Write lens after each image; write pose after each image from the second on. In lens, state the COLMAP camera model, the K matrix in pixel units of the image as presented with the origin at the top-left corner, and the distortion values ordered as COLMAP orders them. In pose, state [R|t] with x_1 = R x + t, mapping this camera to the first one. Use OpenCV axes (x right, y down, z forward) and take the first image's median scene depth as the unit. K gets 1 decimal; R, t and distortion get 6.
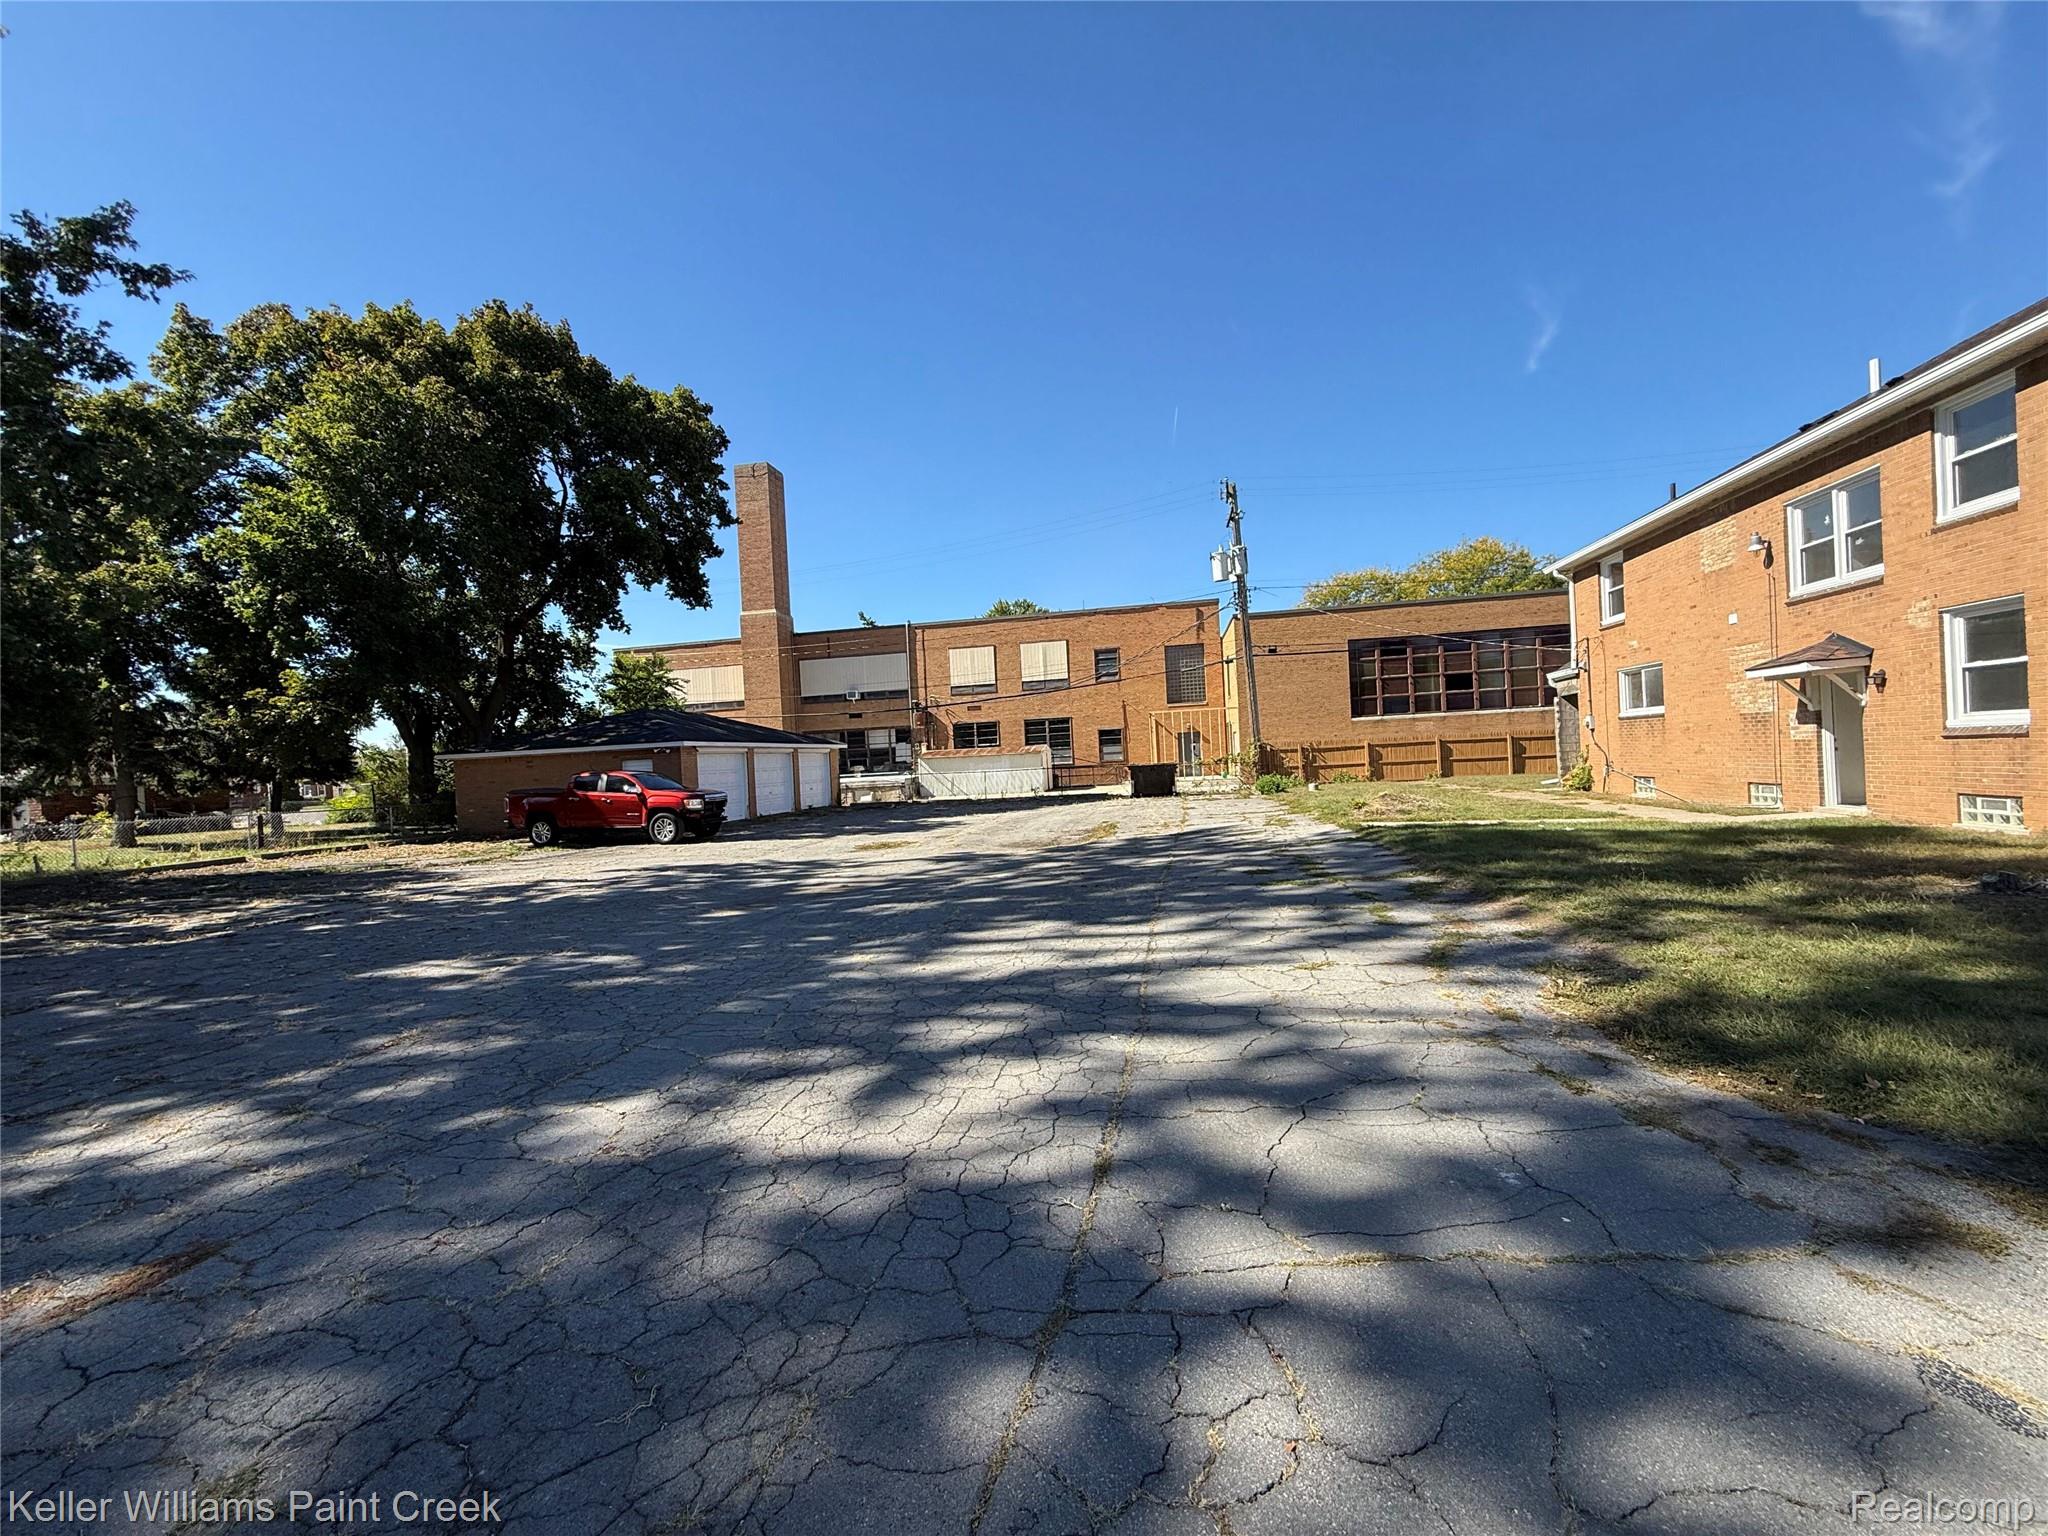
lens RADIAL K [[816.1, 0, 1017.5], [0, 816.1, 766.4], [0, 0, 1]] dist [0.000402, 0.000018]
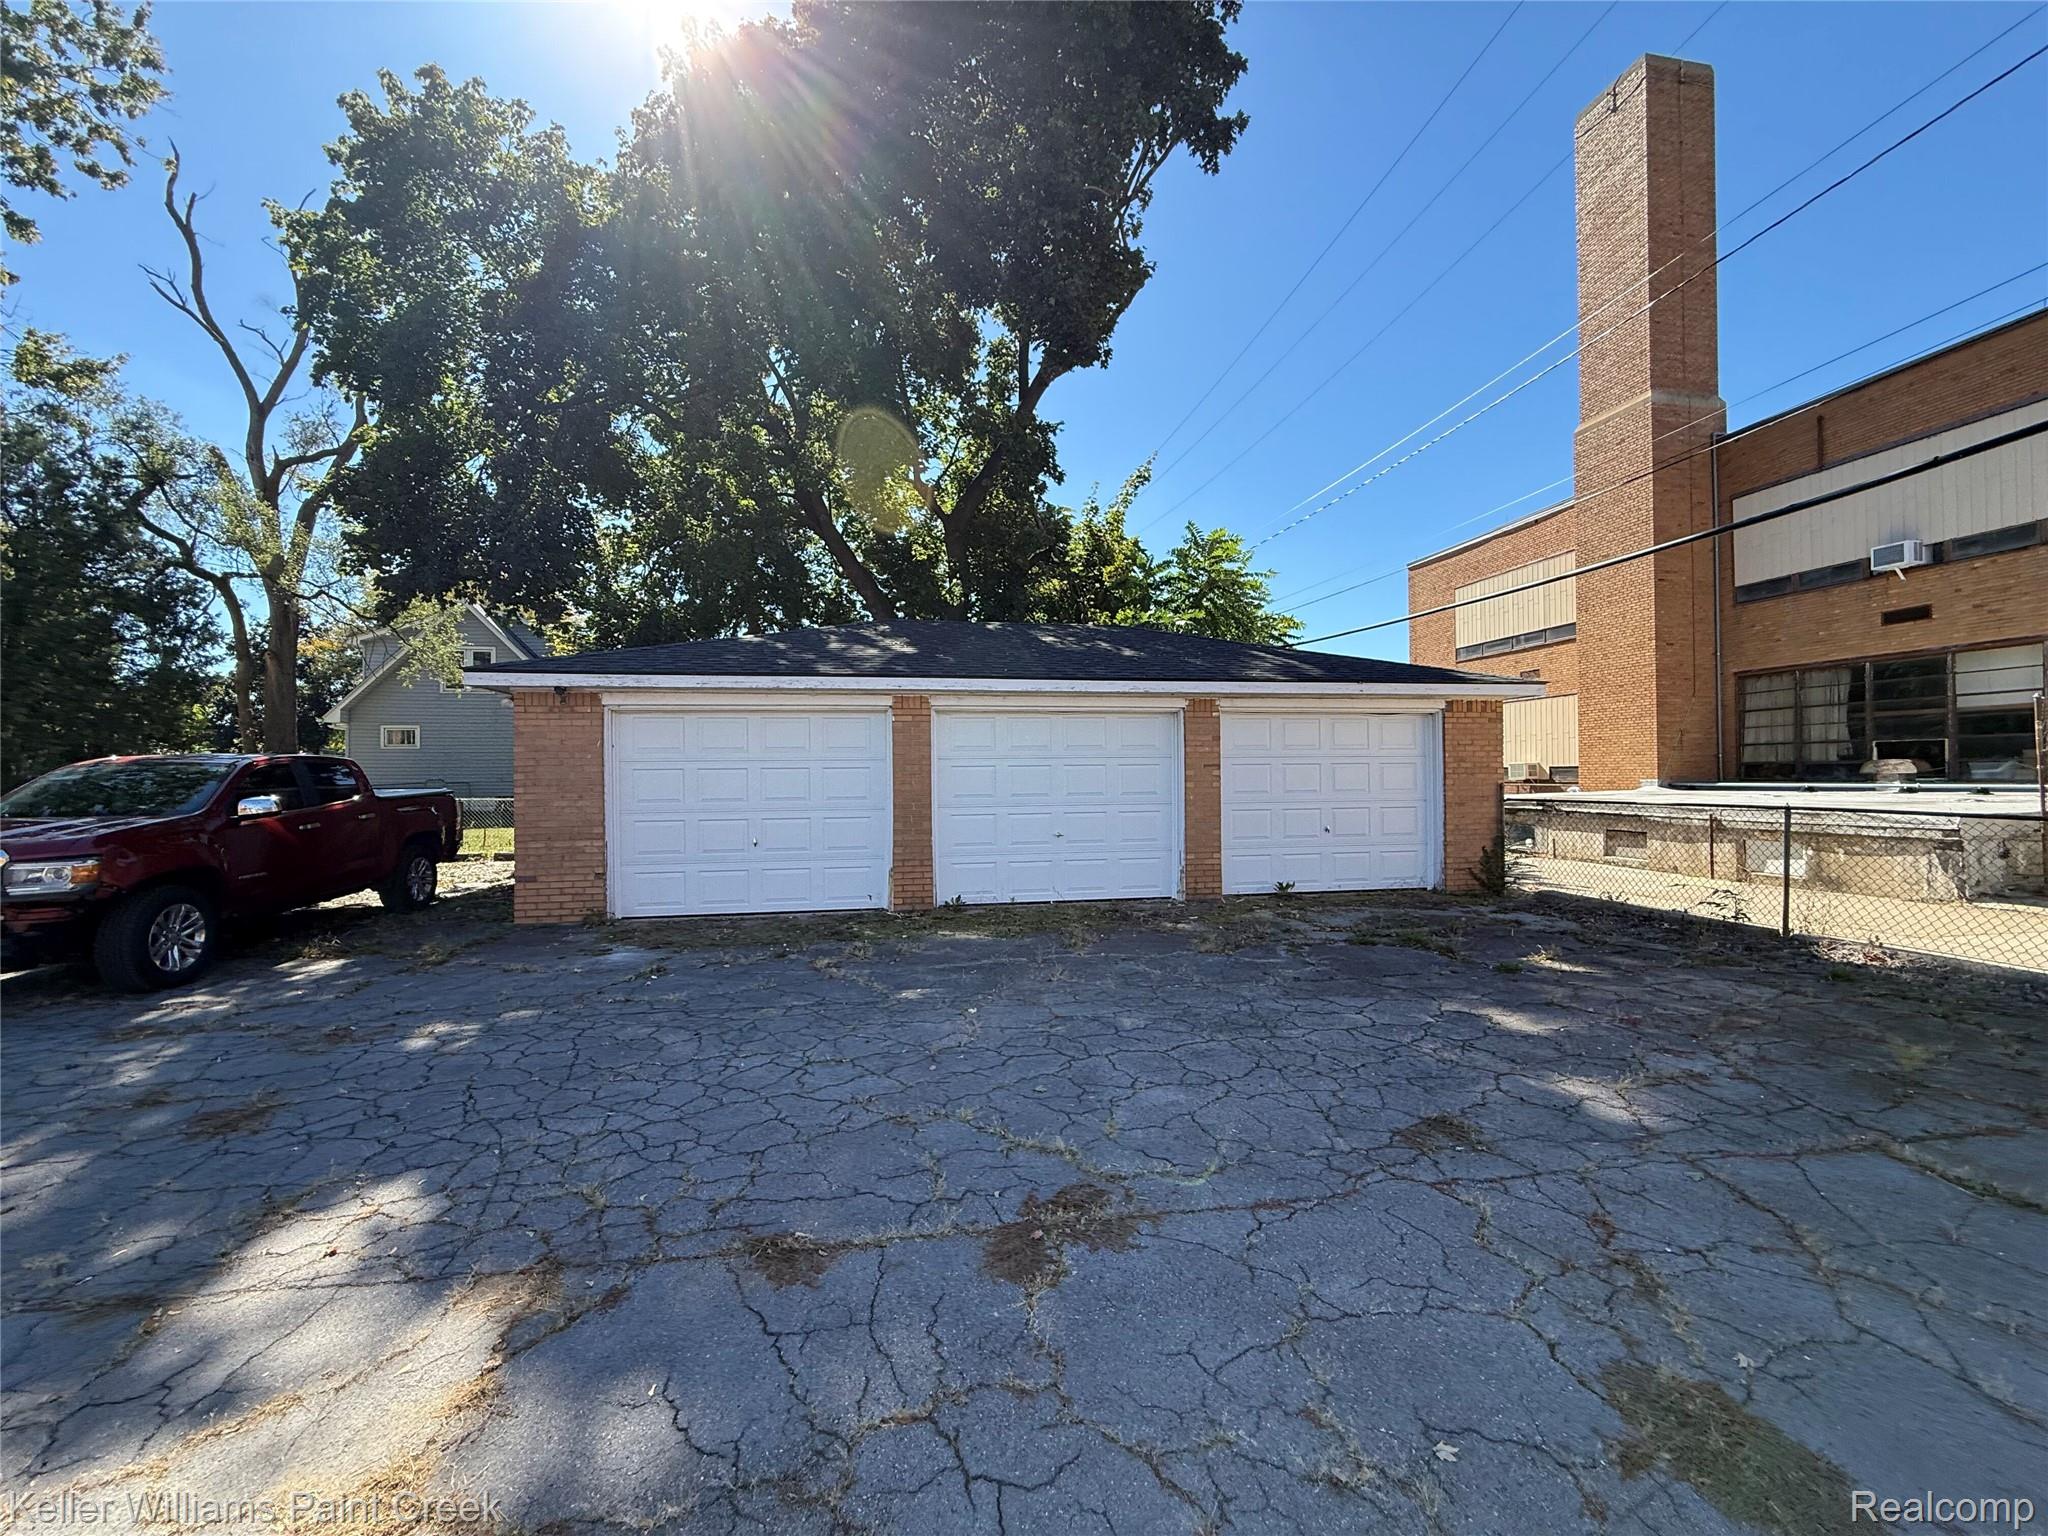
lens RADIAL K [[816.1, 0, 1026.7], [0, 816.1, 766.2], [0, 0, 1]] dist [0.000402, 0.000018]
pose [[0.351878, 0.036516, -0.935333, -0.006229], [-0.016788, 0.999324, 0.032699, -0.006386], [0.935895, 0.004196, 0.352253, 1.161130]]
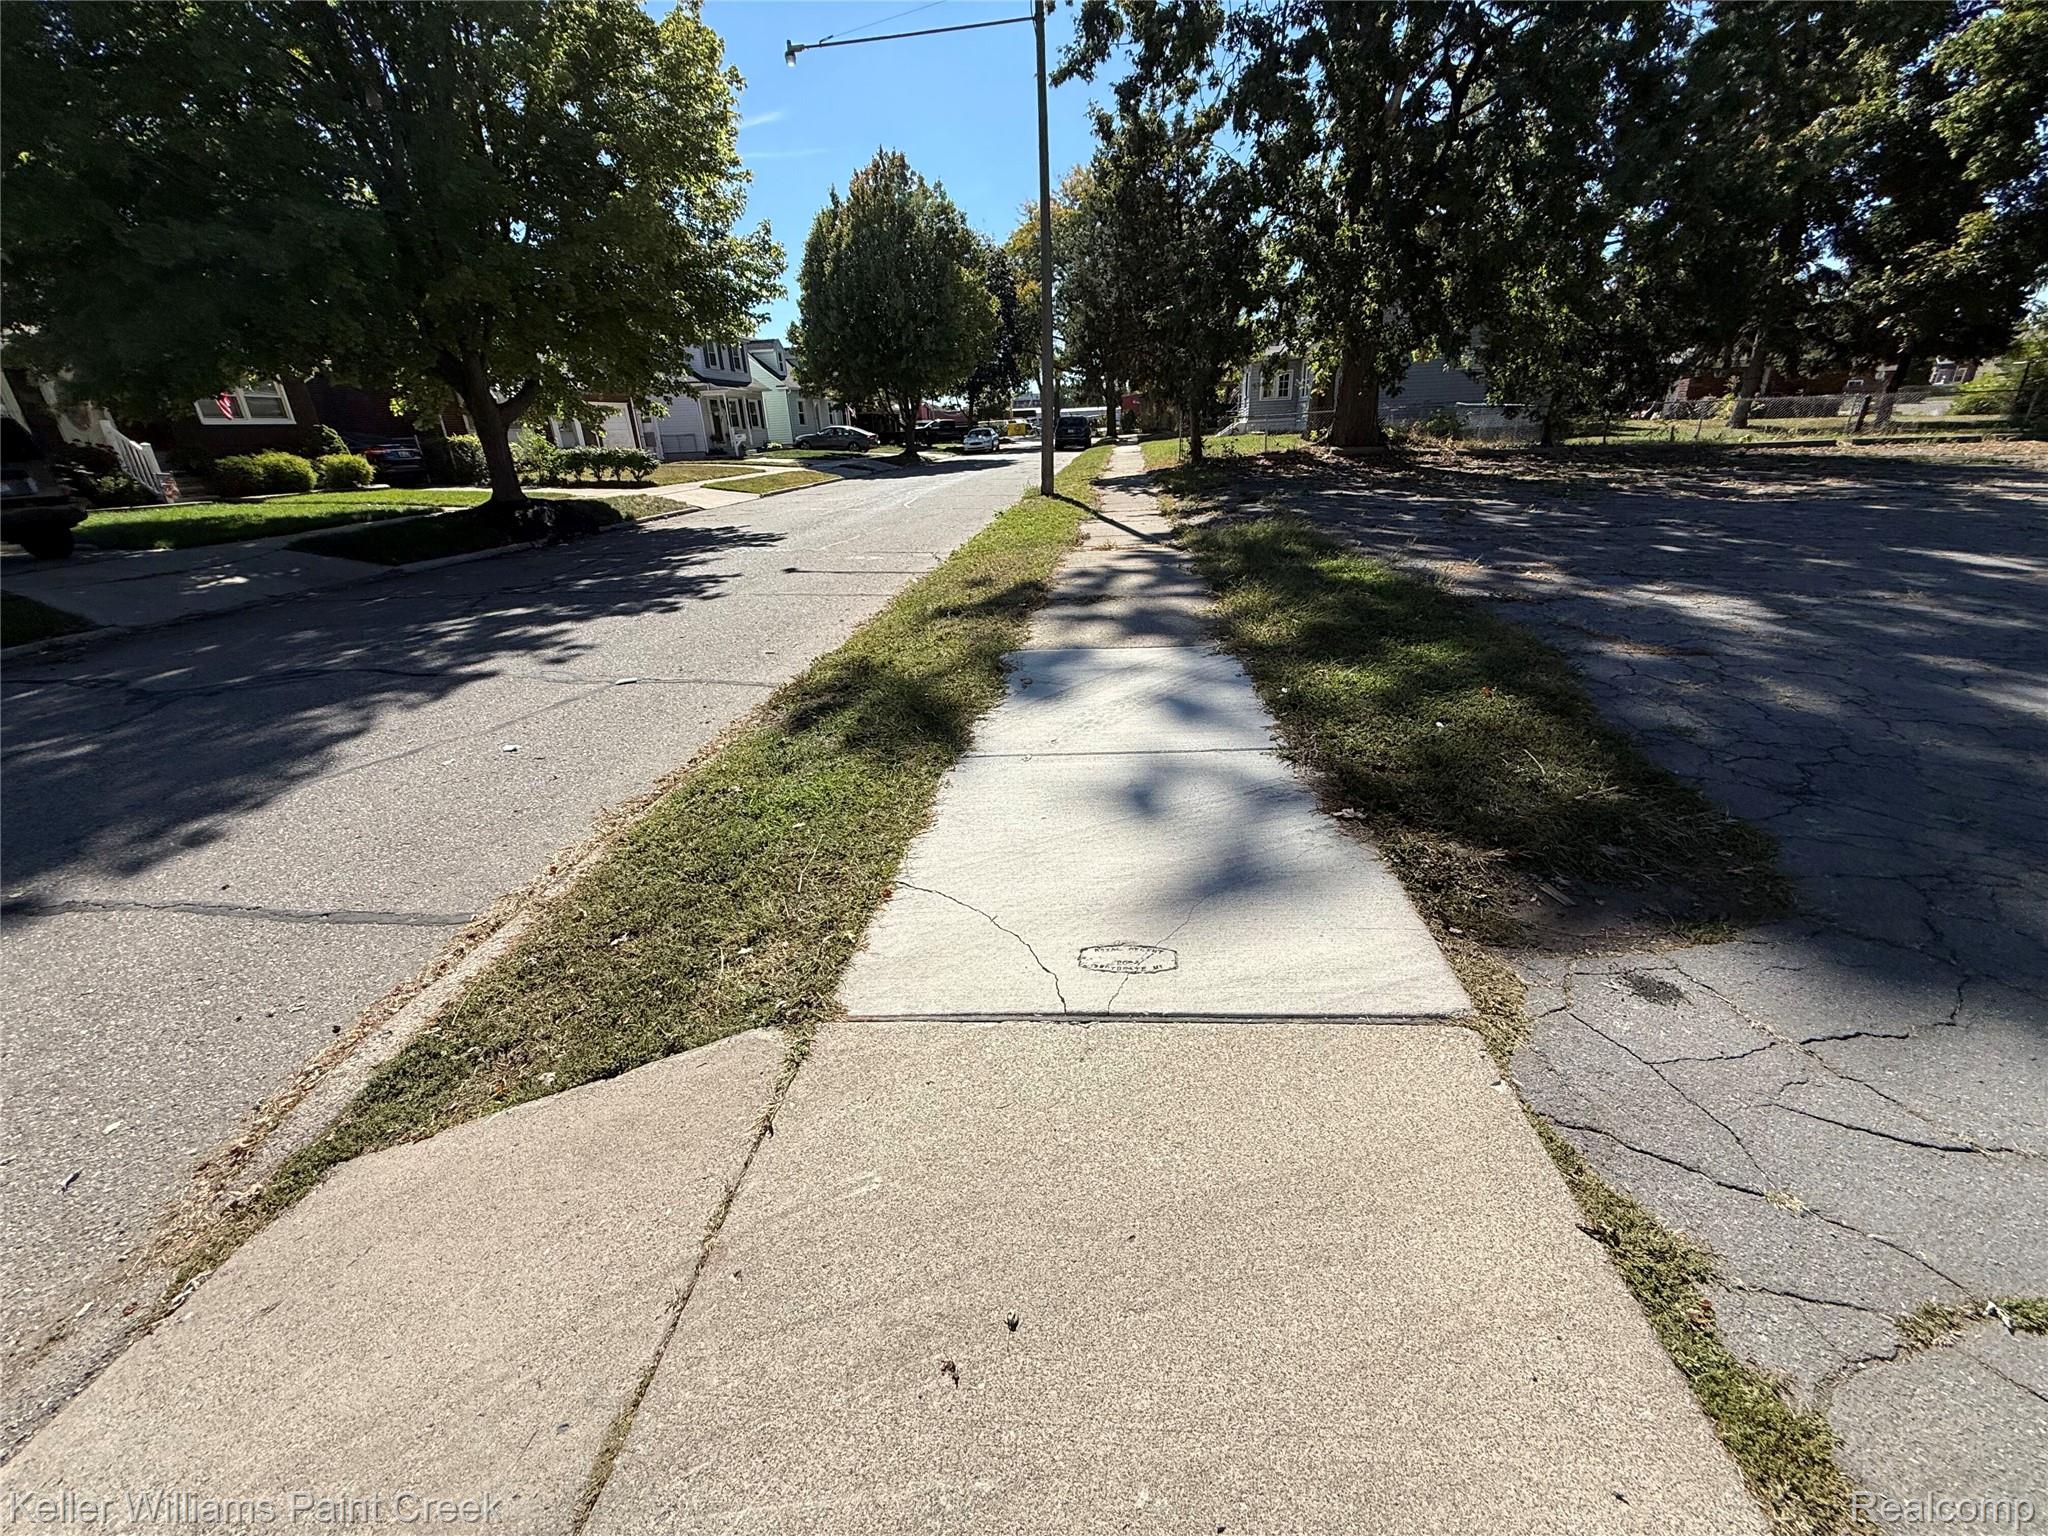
lens RADIAL K [[816.1, 0, 1019.3], [0, 816.1, 770.8], [0, 0, 1]] dist [0.000402, 0.000018]
pose [[0.060252, 0.431448, -0.900123, 0.056797], [0.030354, 0.900553, 0.433686, 0.009611], [0.997722, -0.053453, 0.041164, -0.050811]]
